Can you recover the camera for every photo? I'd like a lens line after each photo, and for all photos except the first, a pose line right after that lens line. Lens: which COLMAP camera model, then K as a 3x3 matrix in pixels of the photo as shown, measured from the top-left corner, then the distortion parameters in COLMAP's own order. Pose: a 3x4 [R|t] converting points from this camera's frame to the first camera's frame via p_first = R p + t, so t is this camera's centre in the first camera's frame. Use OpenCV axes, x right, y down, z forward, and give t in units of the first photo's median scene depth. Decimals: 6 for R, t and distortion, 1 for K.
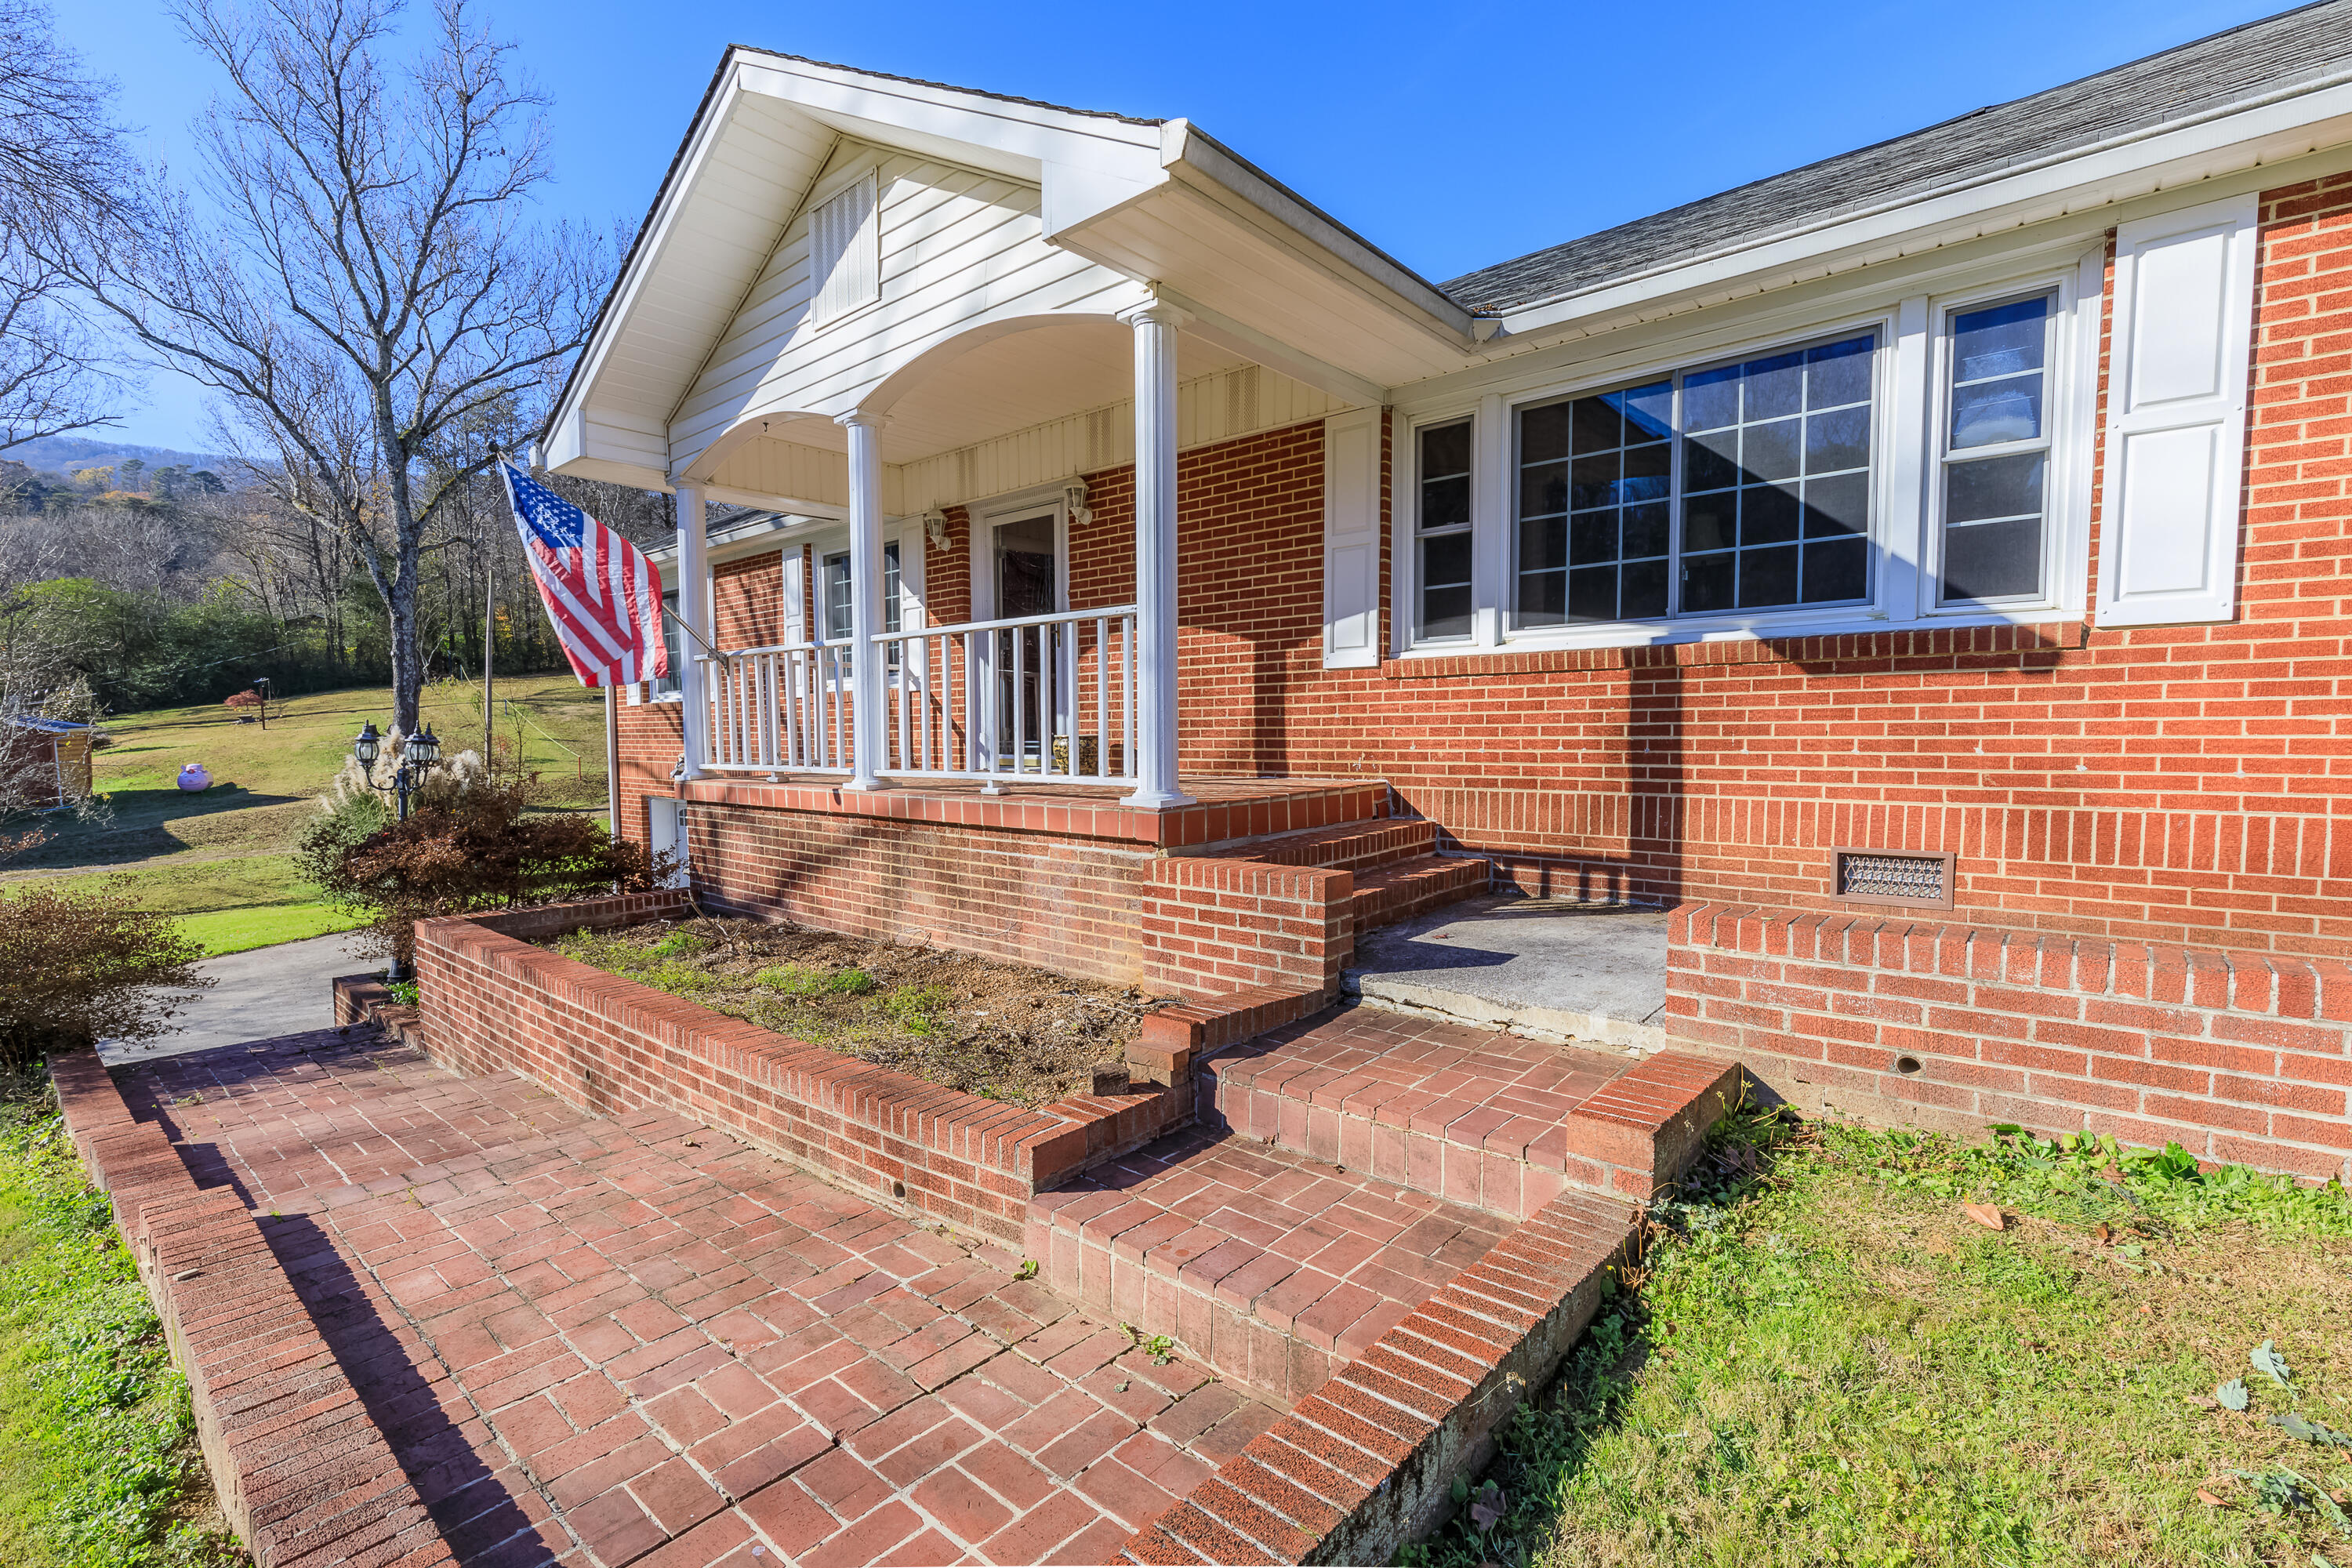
lens RADIAL K [[1022.1, 0, 1218.2], [0, 1022.1, 799.3], [0, 0, 1]] dist [0.000278, 0.001831]
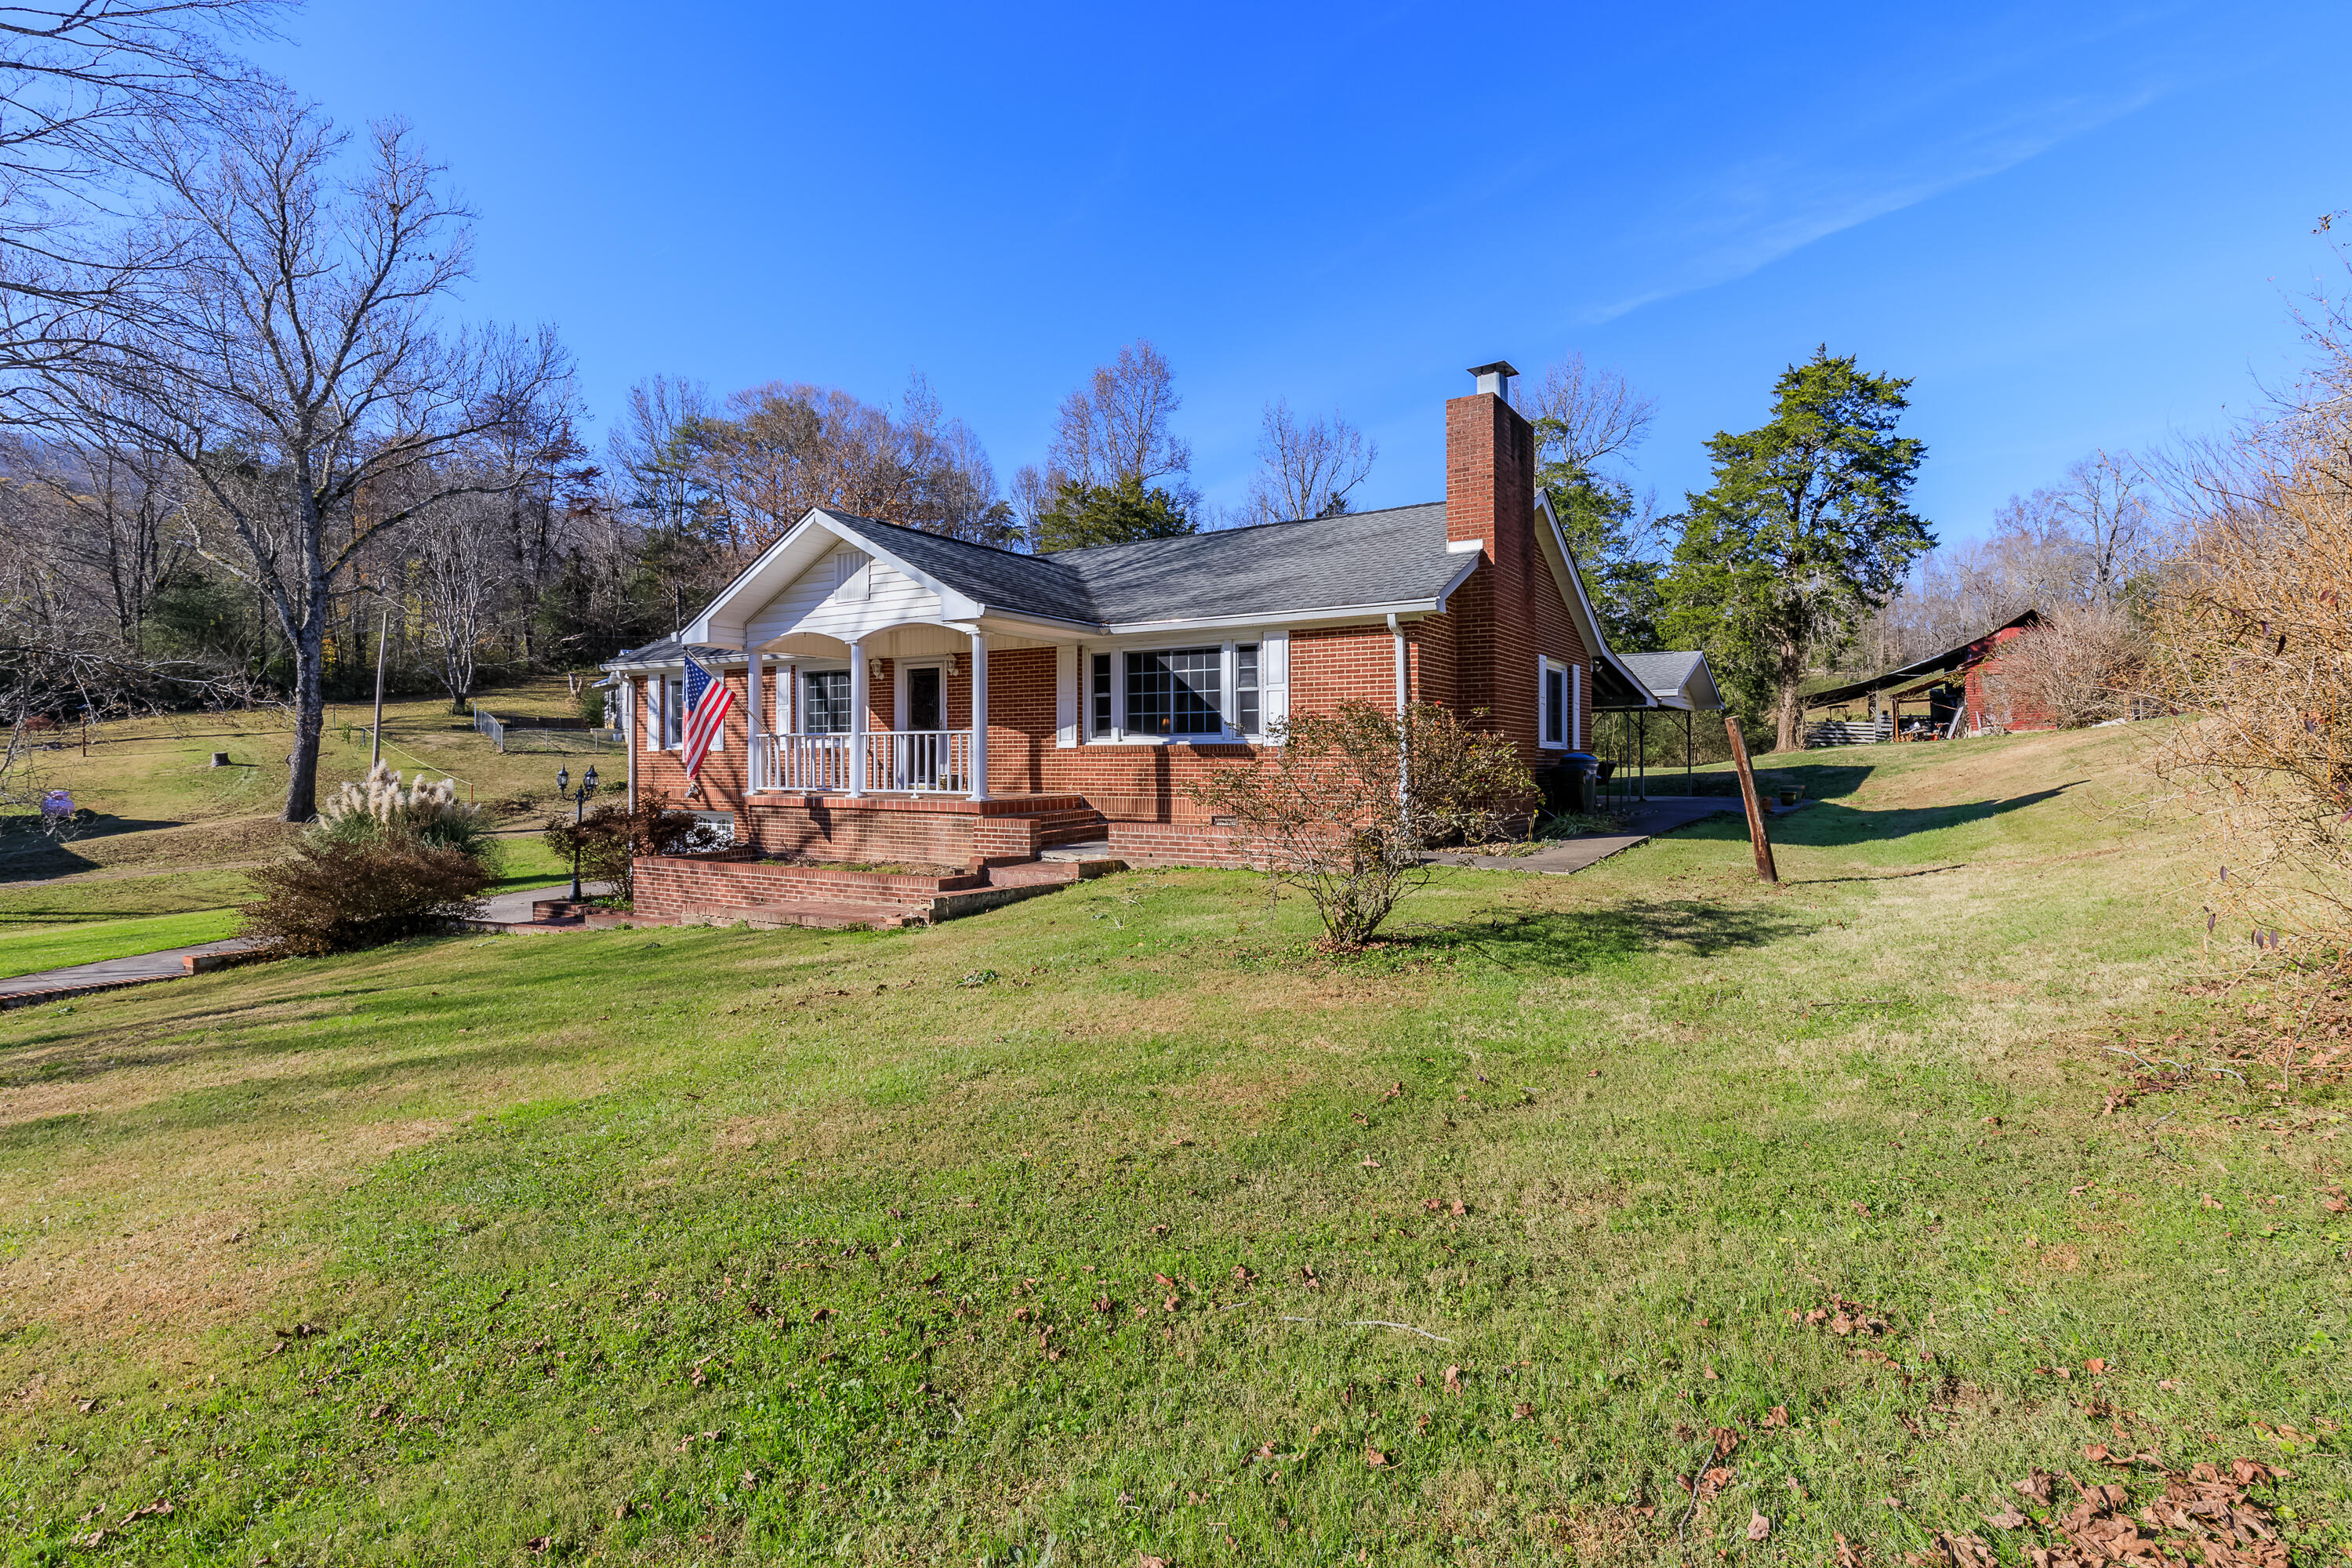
lens RADIAL K [[1022.1, 0, 1279.0], [0, 1022.1, 778.8], [0, 0, 1]] dist [0.000278, 0.001831]
pose [[0.984129, 0.004491, 0.177399, 0.187920], [0.004438, 0.998744, -0.049904, 0.066541], [-0.177400, 0.049899, 0.982873, -1.429010]]
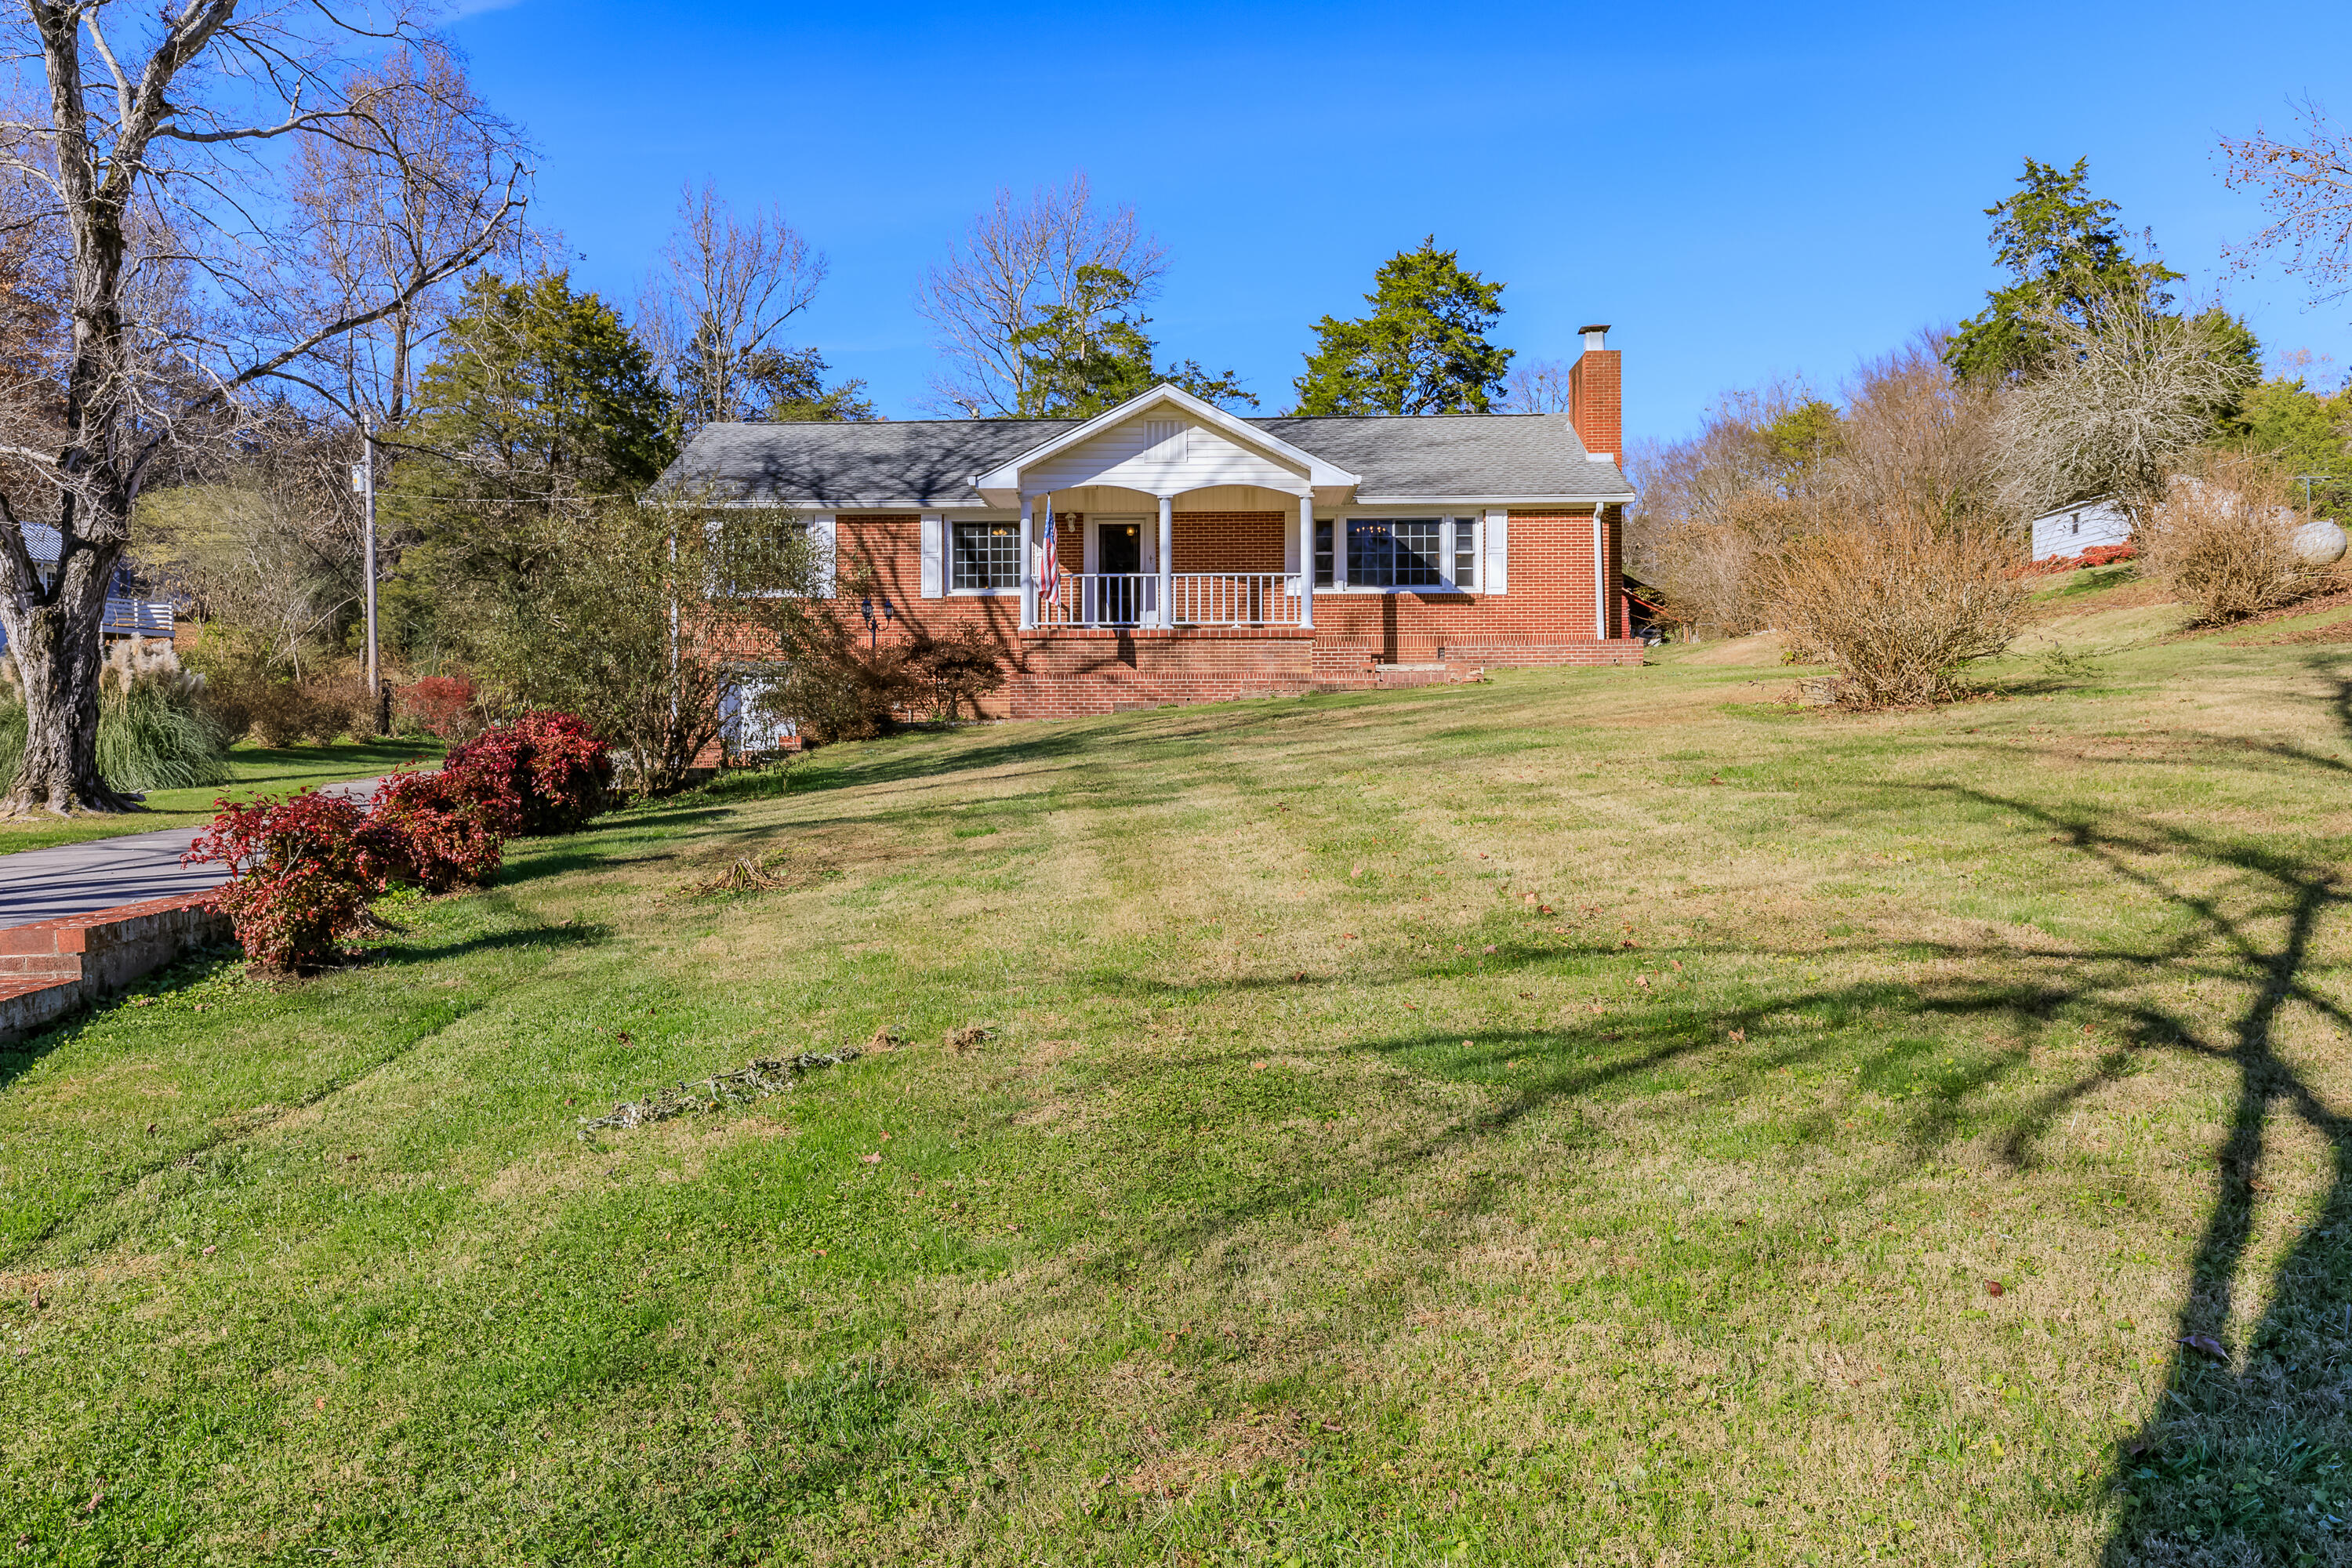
lens RADIAL K [[1708.3, 0, 1143.9], [0, 1708.3, 796.7], [0, 0, 1]] dist [0.002867, -0.021933]
pose [[0.790124, -0.008564, 0.612887, -3.101513], [0.039705, 0.998517, -0.037234, 0.590188], [-0.611660, 0.053754, 0.789293, -2.491565]]
